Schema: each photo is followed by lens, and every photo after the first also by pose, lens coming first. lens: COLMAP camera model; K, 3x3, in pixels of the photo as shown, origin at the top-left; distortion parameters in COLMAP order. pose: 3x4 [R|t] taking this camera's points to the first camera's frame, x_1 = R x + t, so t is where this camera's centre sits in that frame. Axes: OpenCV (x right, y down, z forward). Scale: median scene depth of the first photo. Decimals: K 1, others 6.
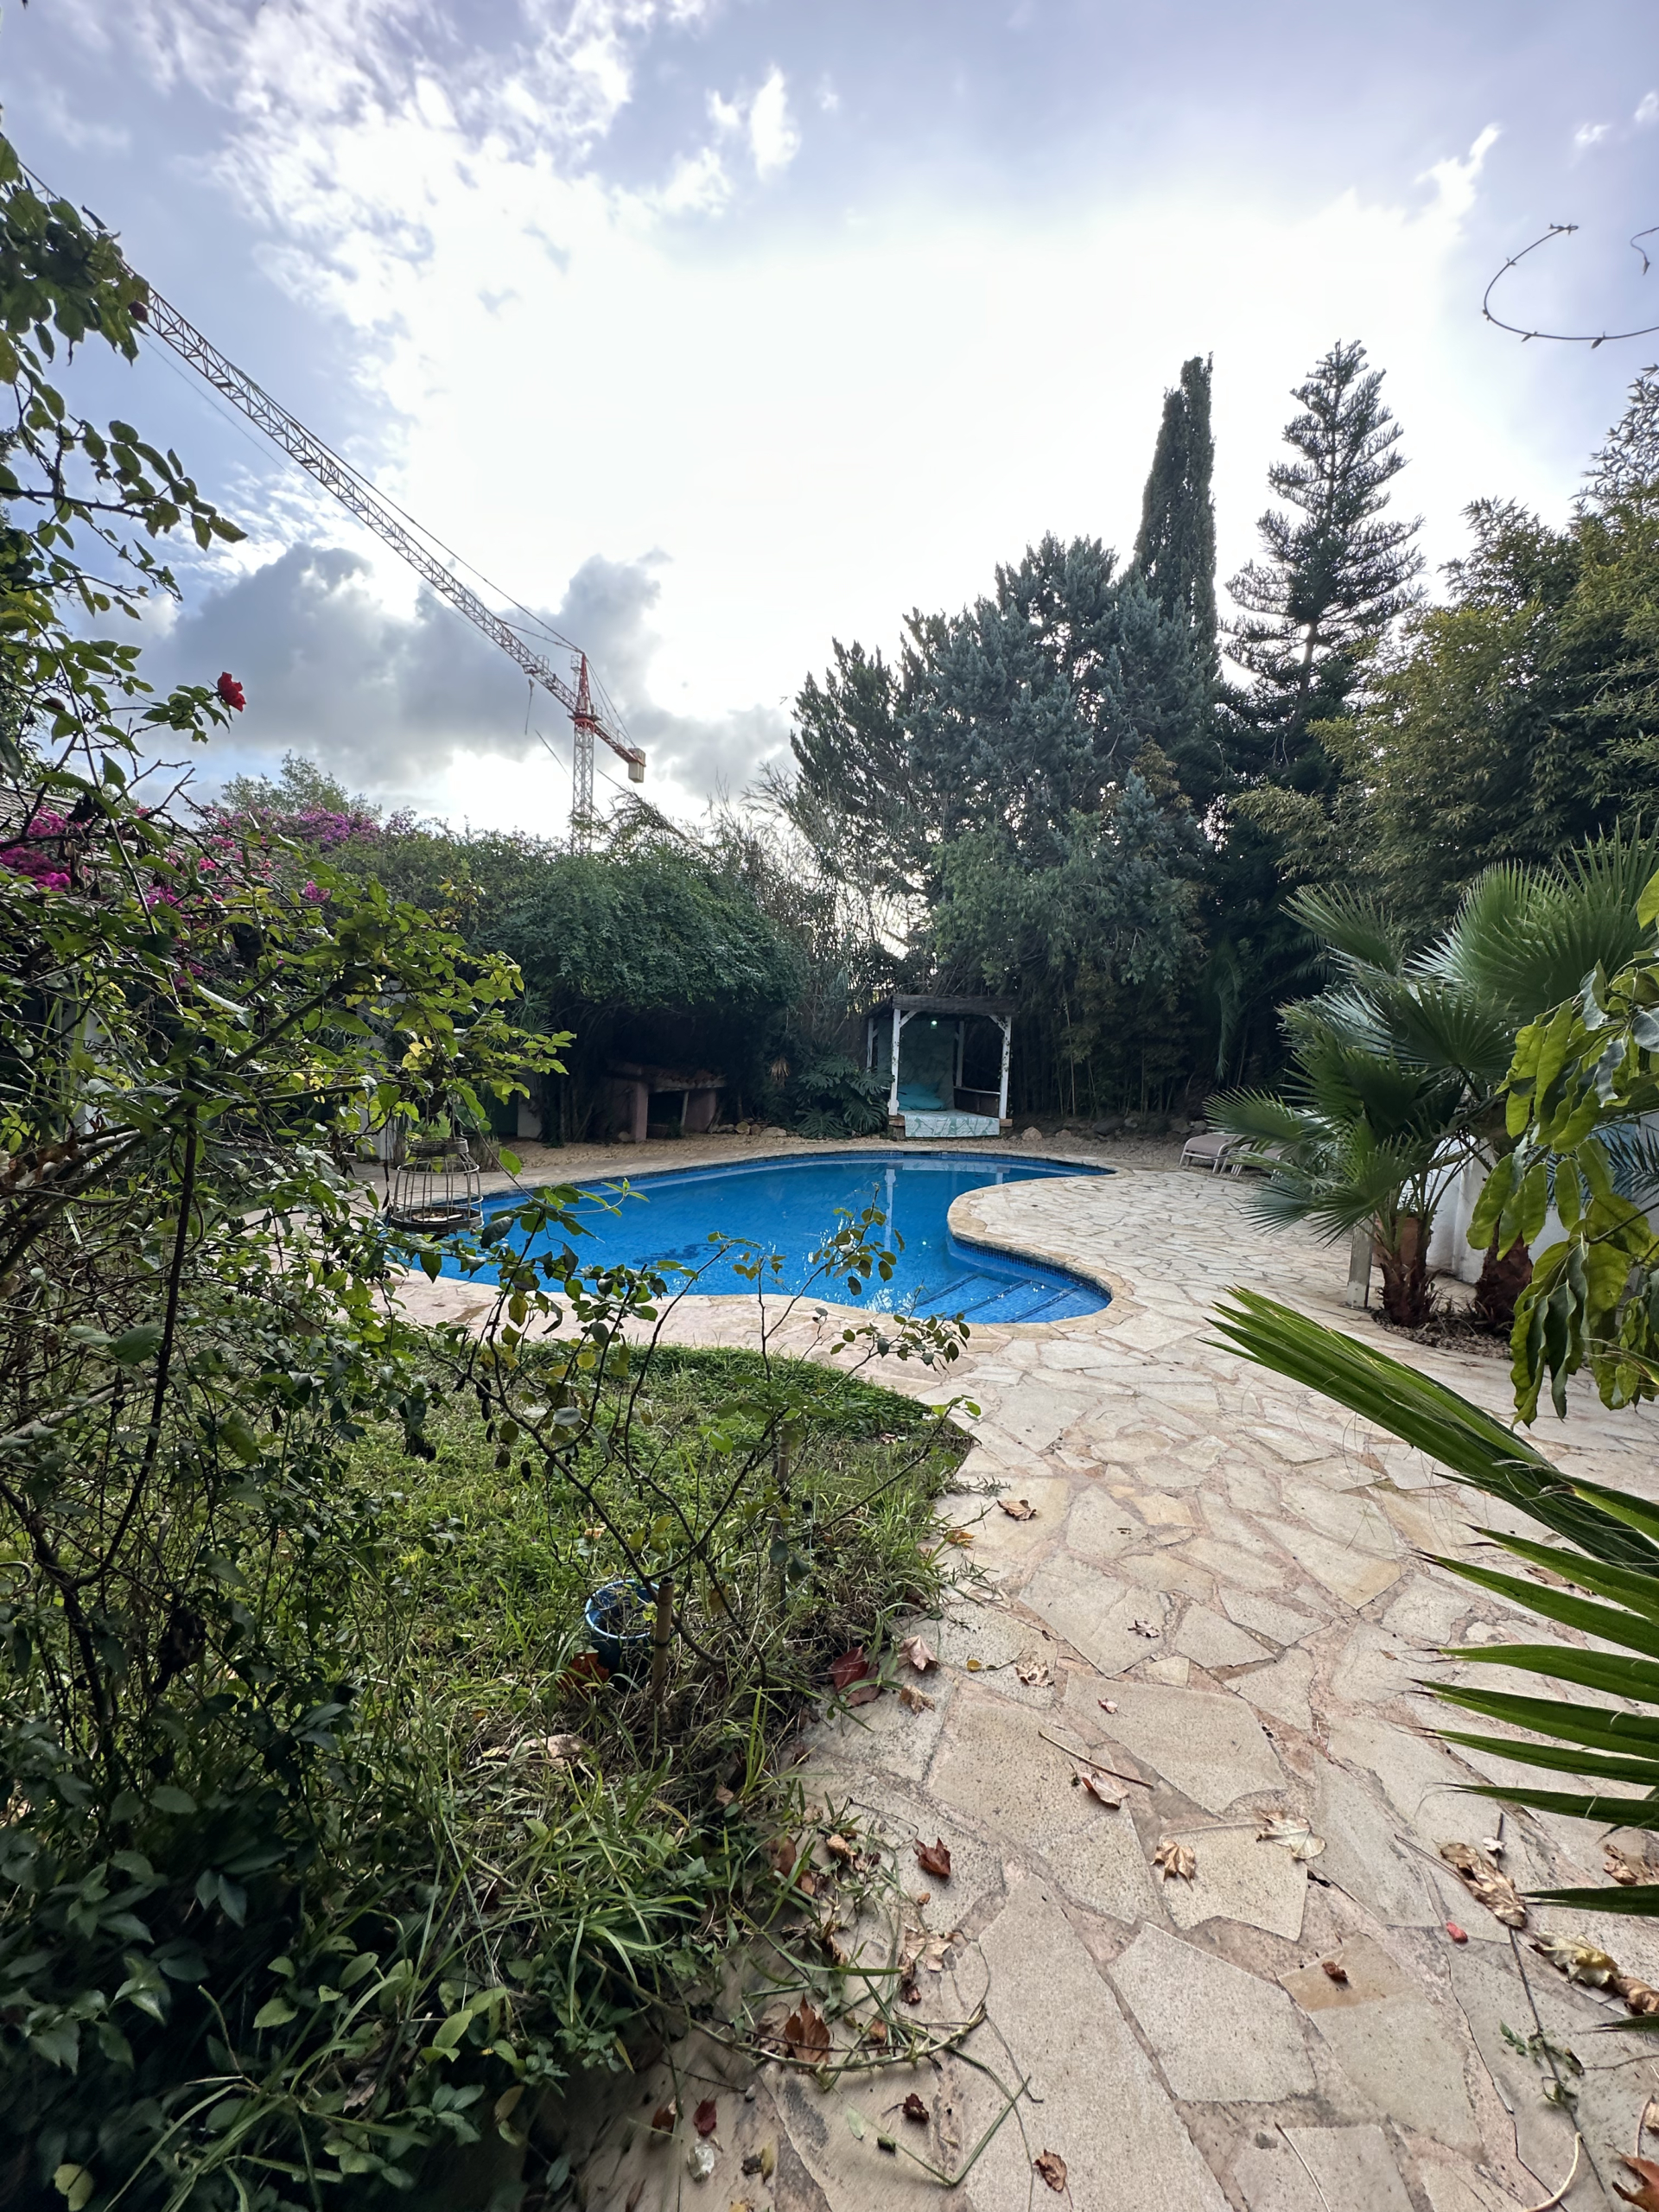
lens RADIAL K [[882.7, 0, 827.0], [0, 882.7, 1111.2], [0, 0, 1]] dist [-0.003295, 0.000695]
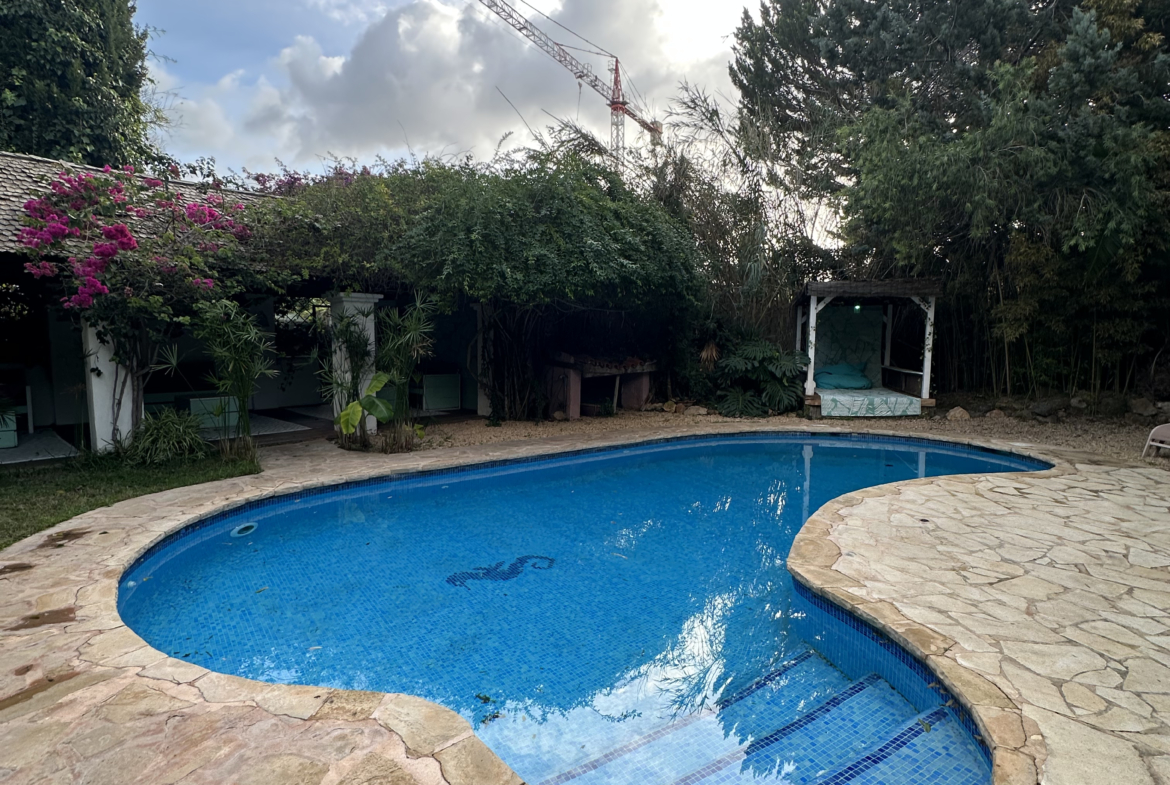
lens RADIAL K [[620.4, 0, 589.4], [0, 620.4, 390.6], [0, 0, 1]] dist [0.009720, -0.005307]
pose [[0.941094, -0.002425, -0.338135, 0.080445], [0.007856, 0.999861, 0.014694, -0.014472], [0.338053, -0.016485, 0.940983, 0.203340]]
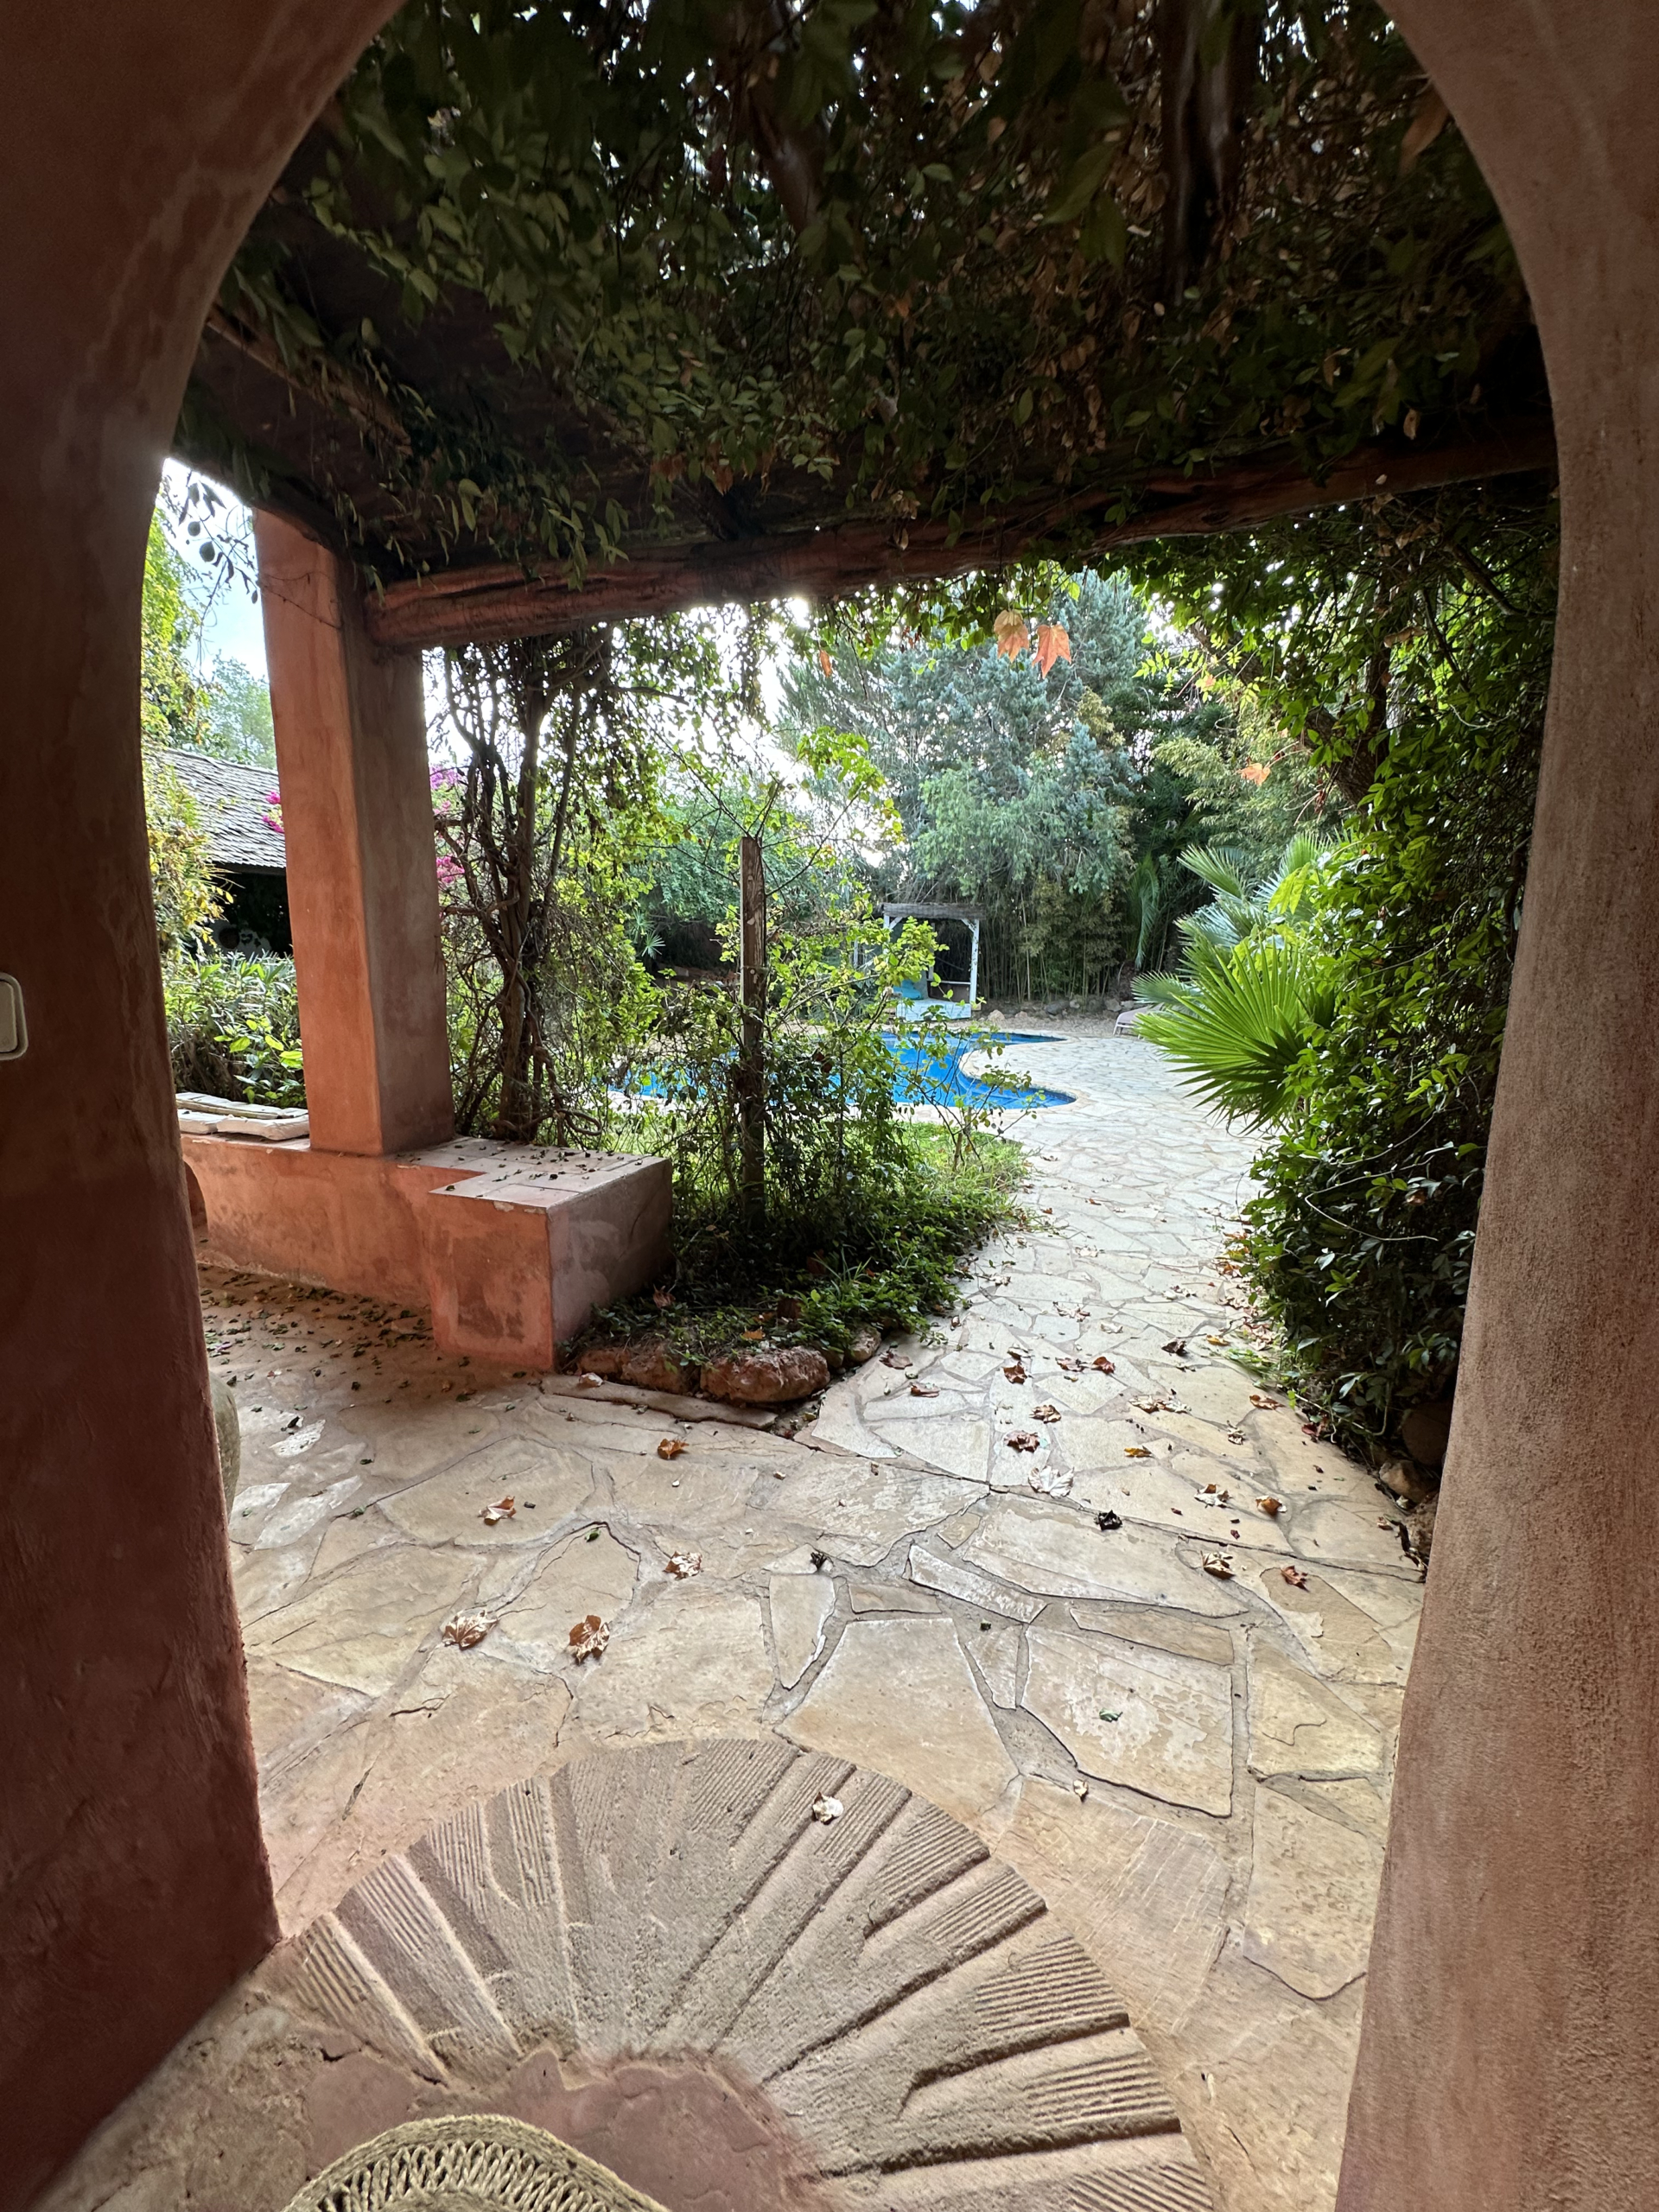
lens RADIAL K [[882.7, 0, 827.9], [0, 882.7, 1103.3], [0, 0, 1]] dist [-0.003295, 0.000695]
pose [[0.996930, -0.037699, 0.068627, -0.095923], [0.030157, 0.993715, 0.107801, 0.007922], [-0.072260, -0.105401, 0.991801, -0.229498]]
